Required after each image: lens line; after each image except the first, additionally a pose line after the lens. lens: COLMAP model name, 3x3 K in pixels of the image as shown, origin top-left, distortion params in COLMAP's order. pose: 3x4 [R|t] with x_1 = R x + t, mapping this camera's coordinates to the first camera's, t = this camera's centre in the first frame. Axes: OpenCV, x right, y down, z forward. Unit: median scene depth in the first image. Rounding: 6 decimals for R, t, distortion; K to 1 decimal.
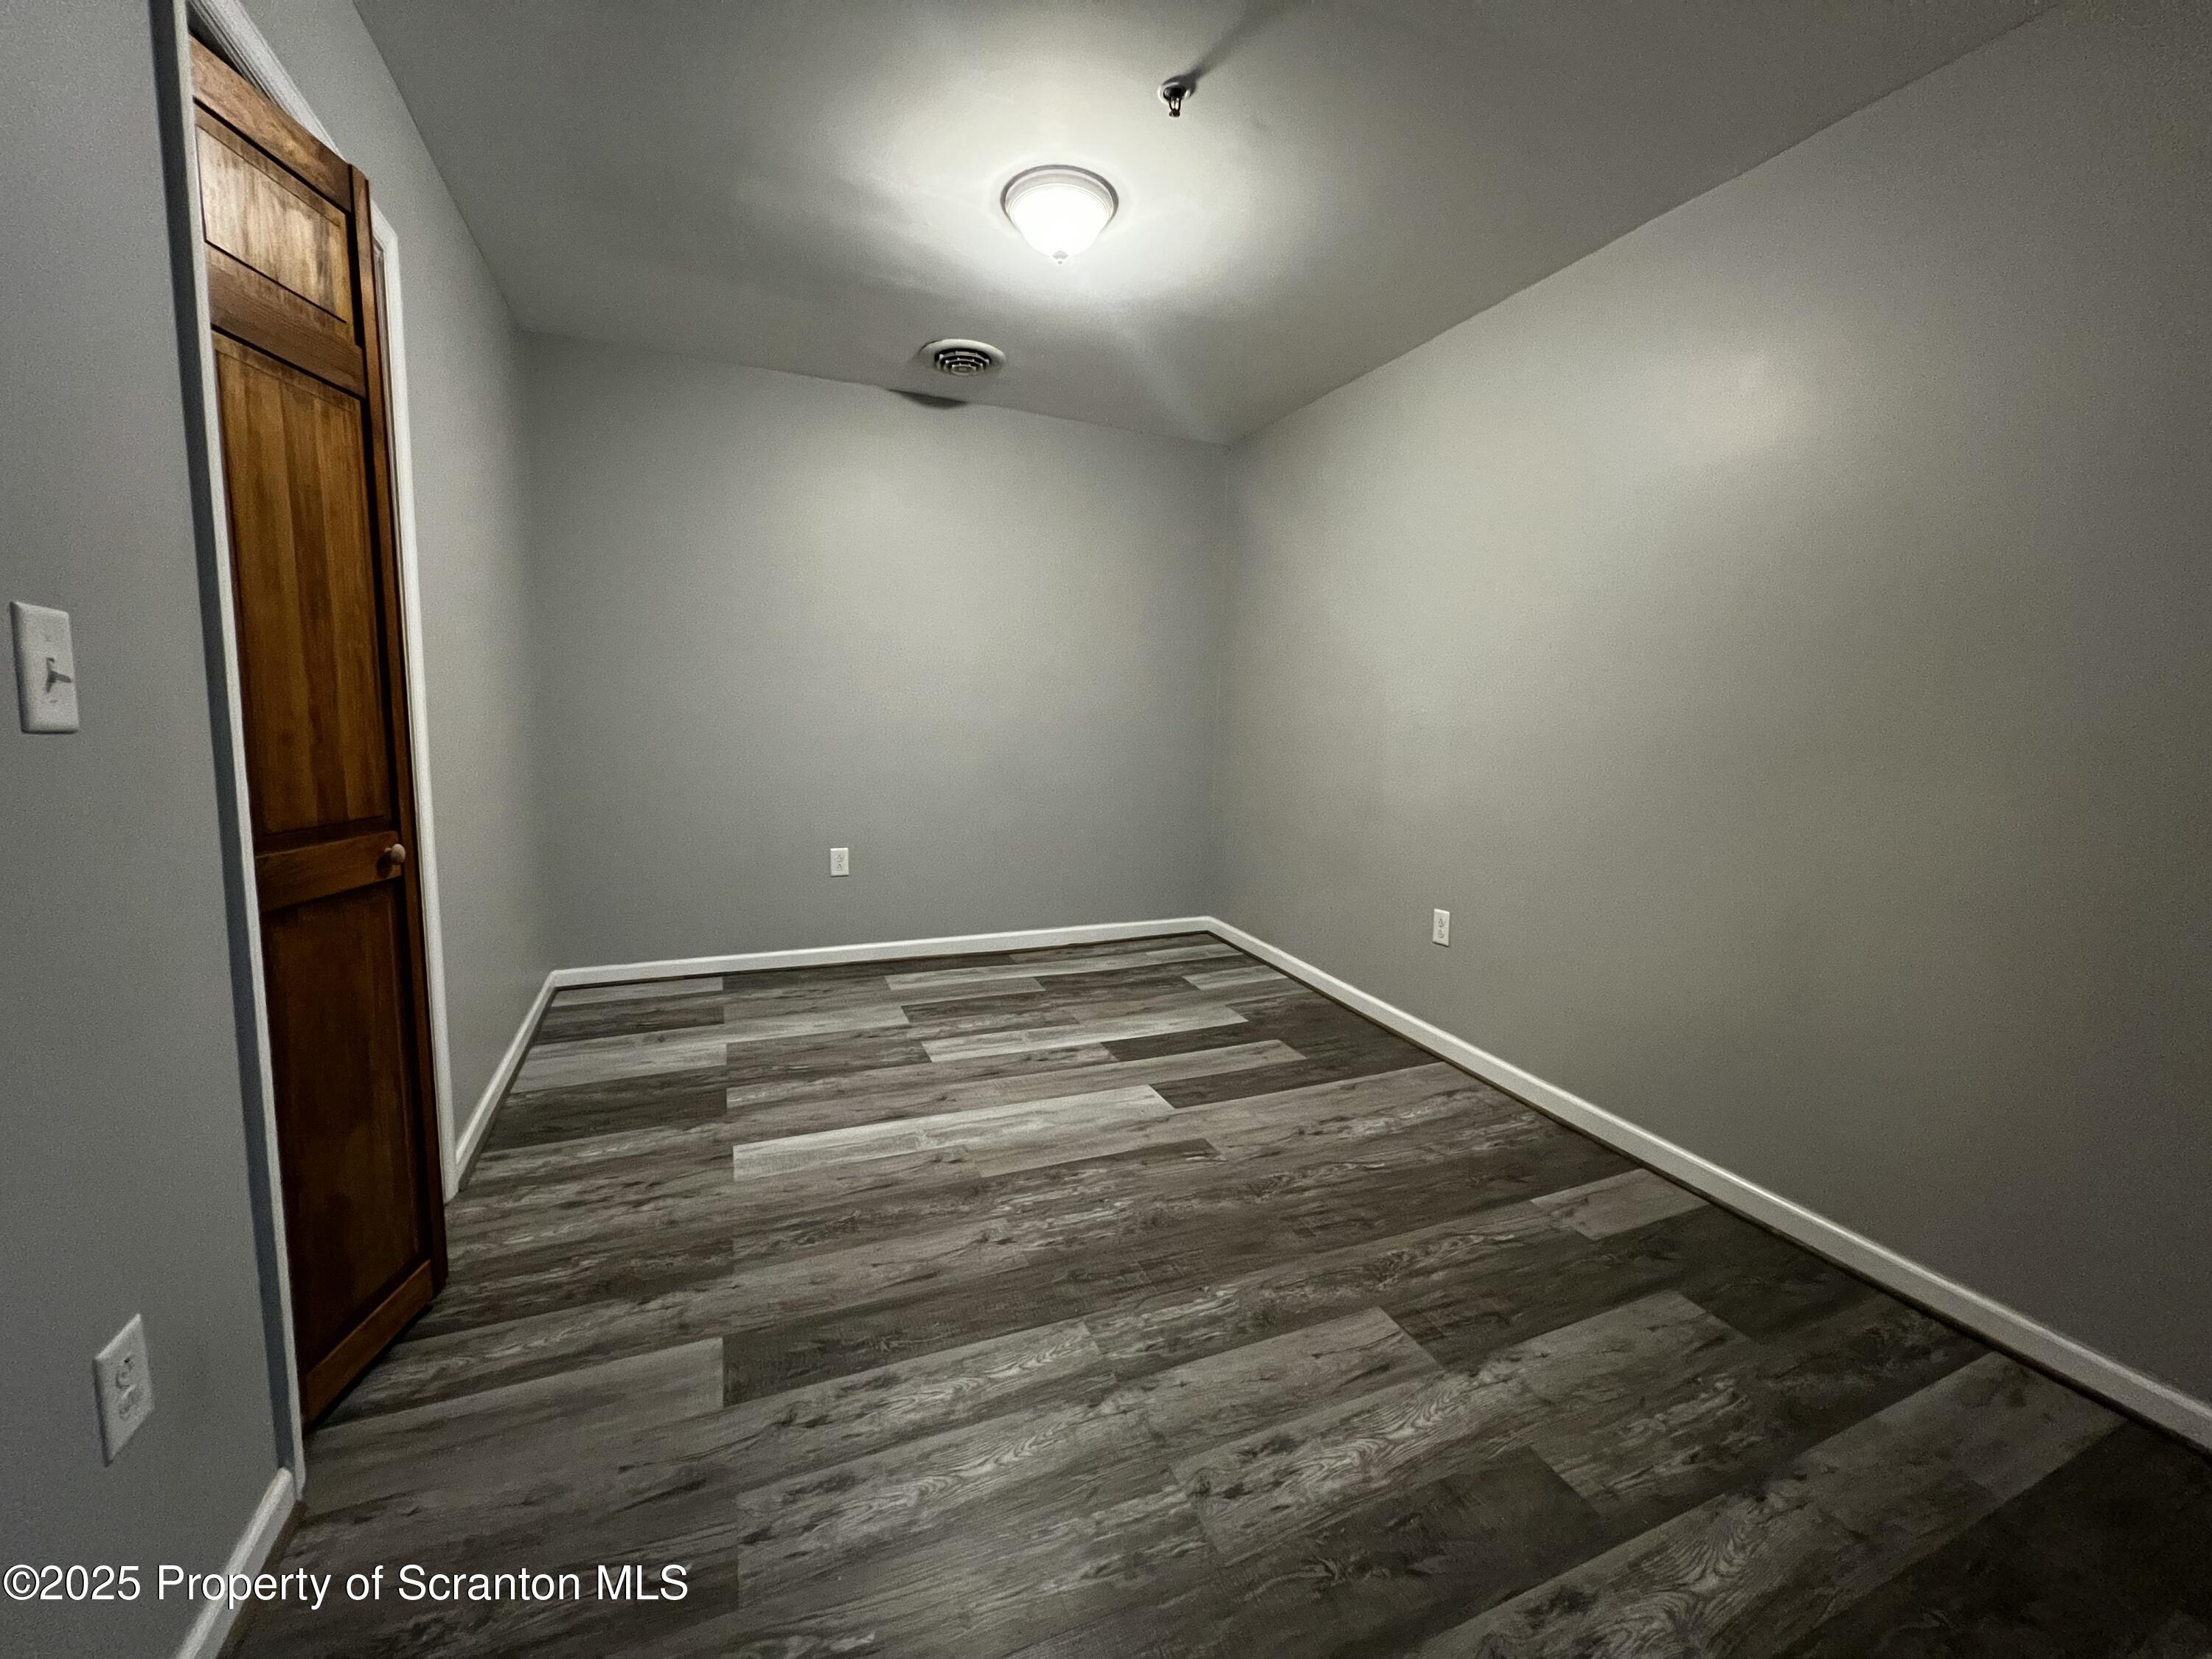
lens RADIAL K [[896.9, 0, 1112.8], [0, 896.9, 824.9], [0, 0, 1]] dist [-0.007291, 0.000220]
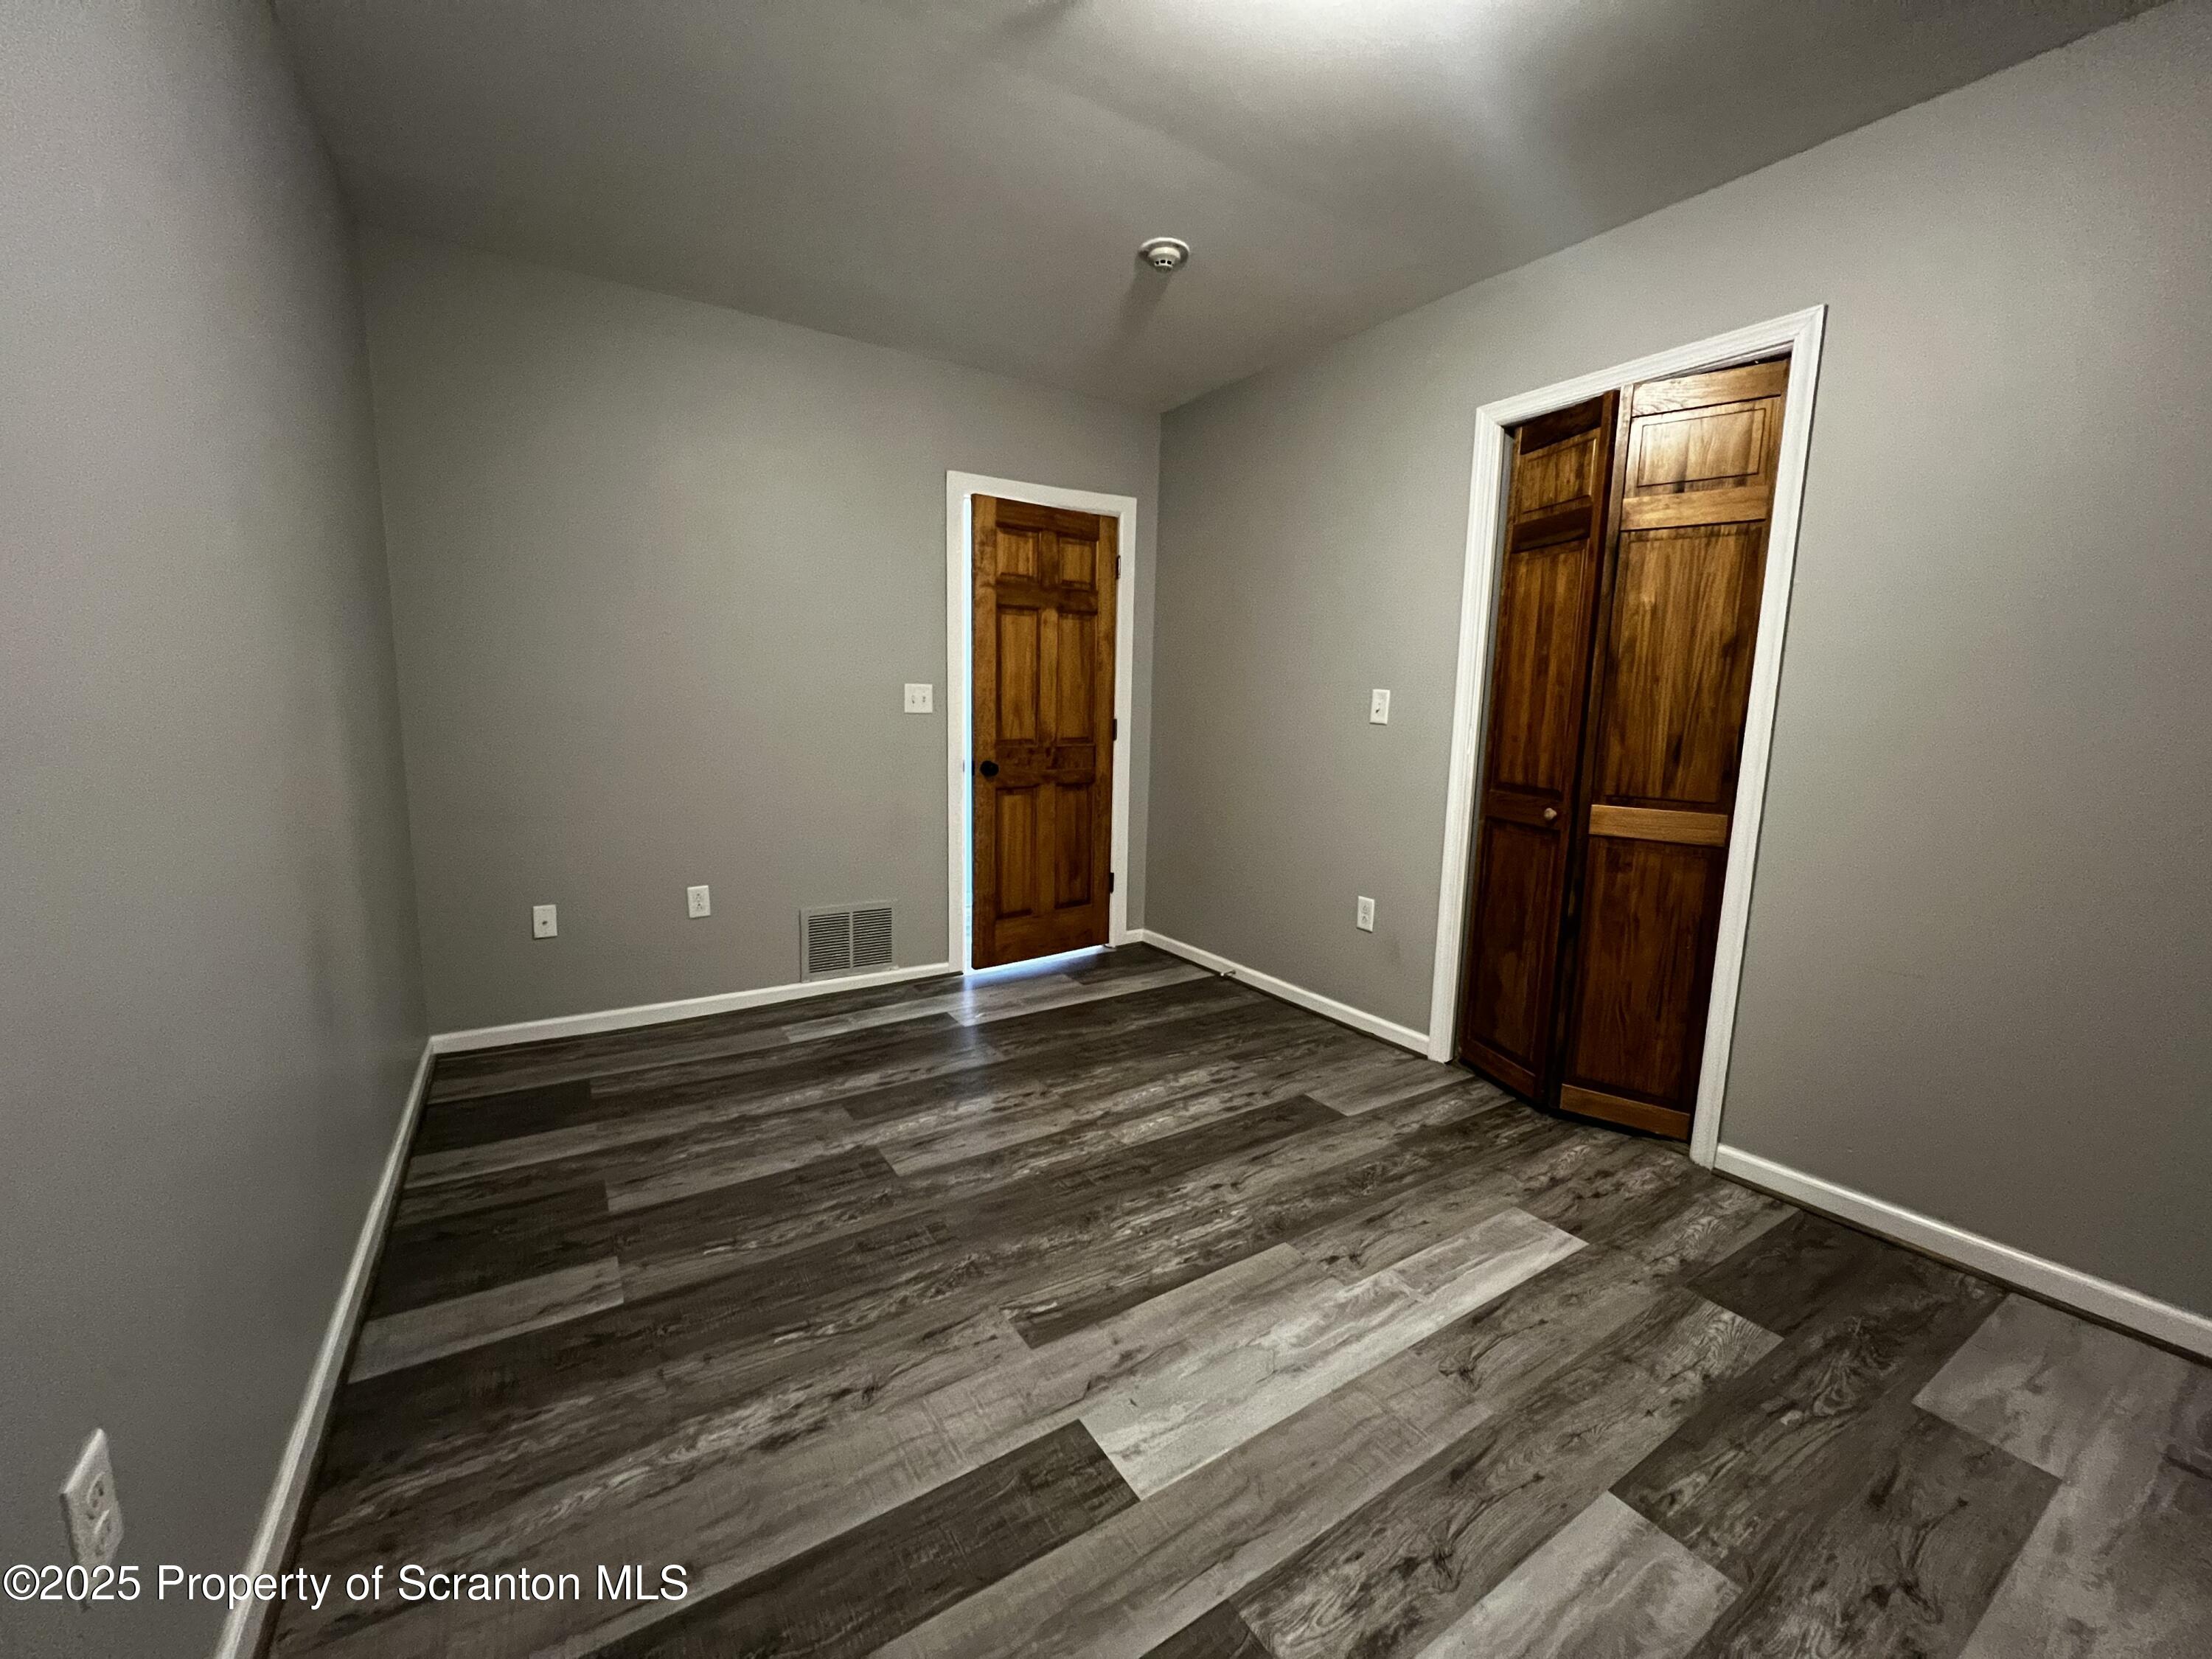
lens RADIAL K [[896.9, 0, 1101.6], [0, 896.9, 827.9], [0, 0, 1]] dist [-0.007291, 0.000220]
pose [[-0.988594, -0.026413, -0.148274, 0.185766], [-0.064801, 0.963309, 0.260453, -0.232374], [0.135955, 0.267090, -0.954033, 1.798099]]
